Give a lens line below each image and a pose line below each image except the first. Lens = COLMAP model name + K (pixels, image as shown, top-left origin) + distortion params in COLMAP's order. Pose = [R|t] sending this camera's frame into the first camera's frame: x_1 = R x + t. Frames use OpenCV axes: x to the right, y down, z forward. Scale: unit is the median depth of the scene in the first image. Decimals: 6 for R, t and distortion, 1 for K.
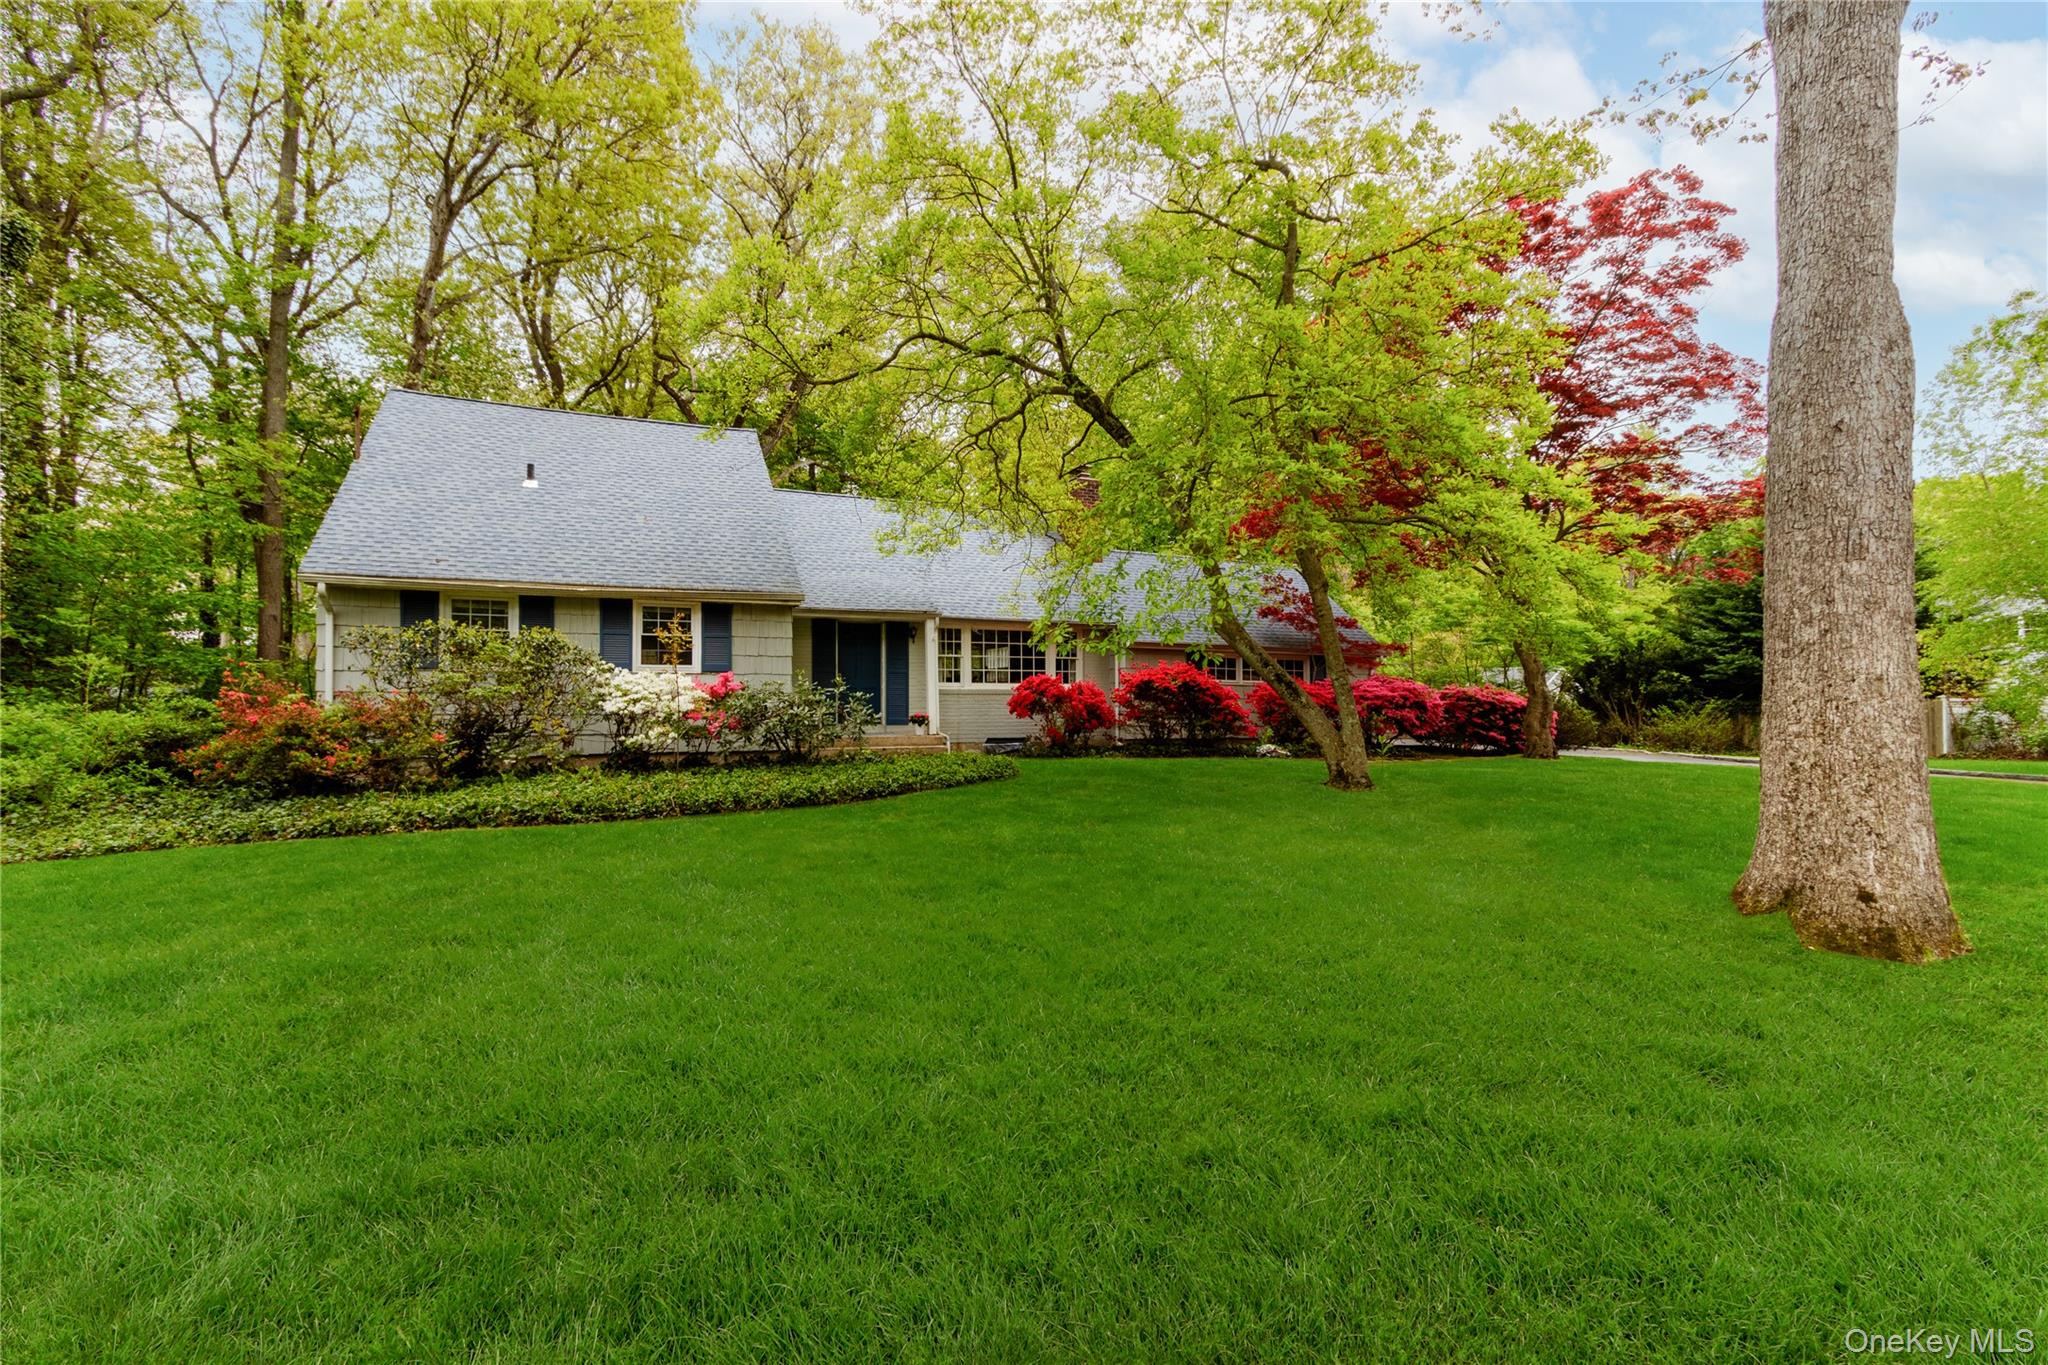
lens RADIAL K [[943.1, 0, 1023.3], [0, 943.1, 658.0], [0, 0, 1]] dist [0.027177, -0.010430]
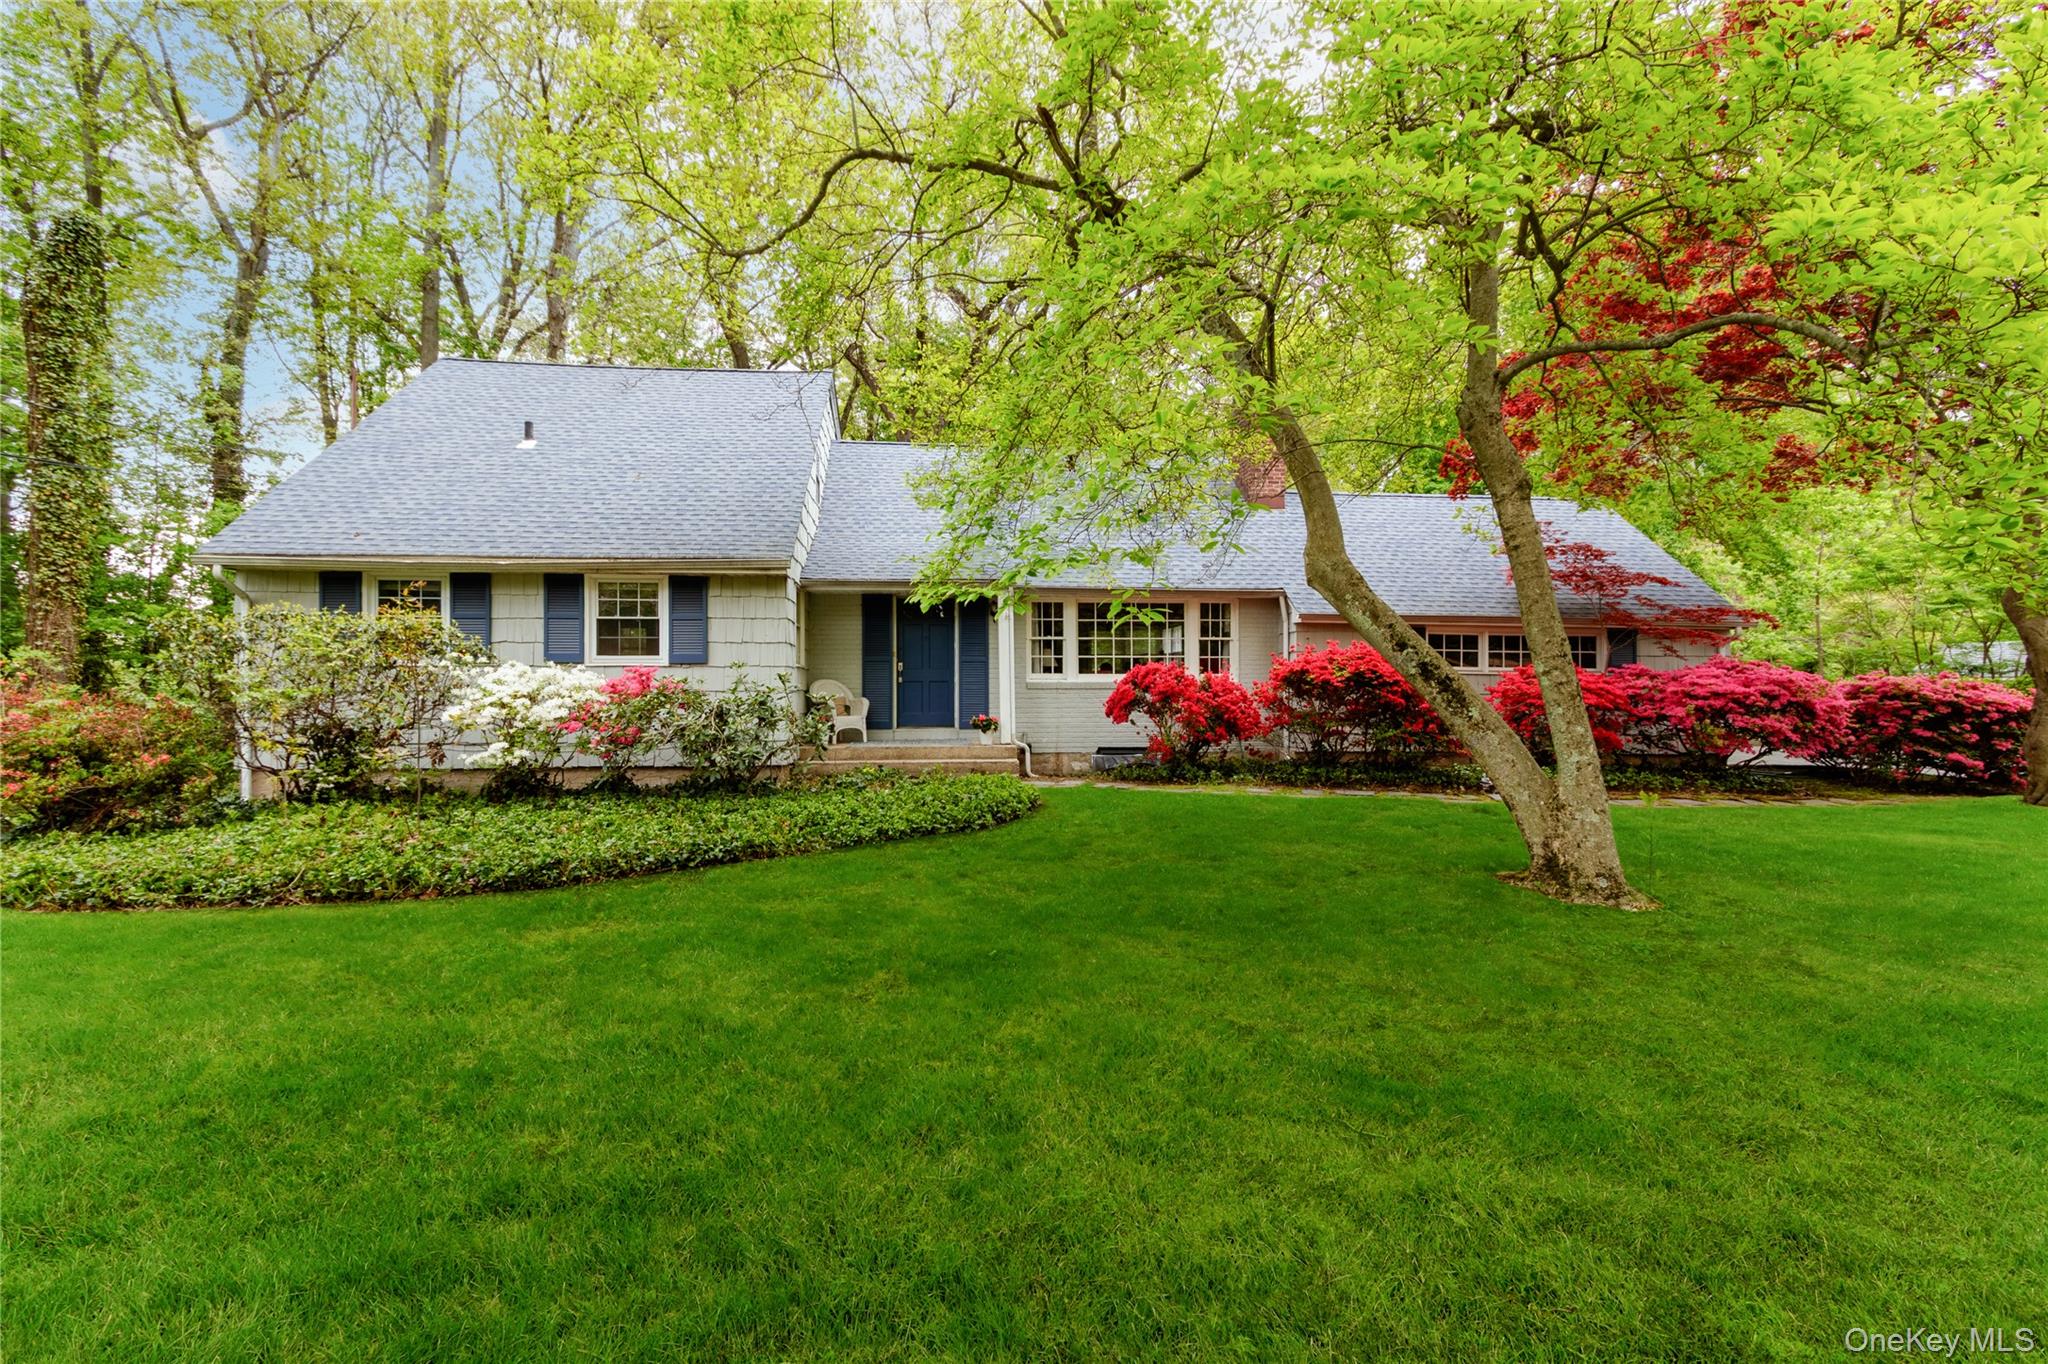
lens RADIAL K [[943.1, 0, 1023.3], [0, 943.1, 657.5], [0, 0, 1]] dist [0.027177, -0.010430]
pose [[0.949611, -0.010242, -0.313263, 0.147952], [0.015397, 0.999784, 0.013987, 0.002154], [0.313052, -0.018105, 0.949563, 0.286551]]
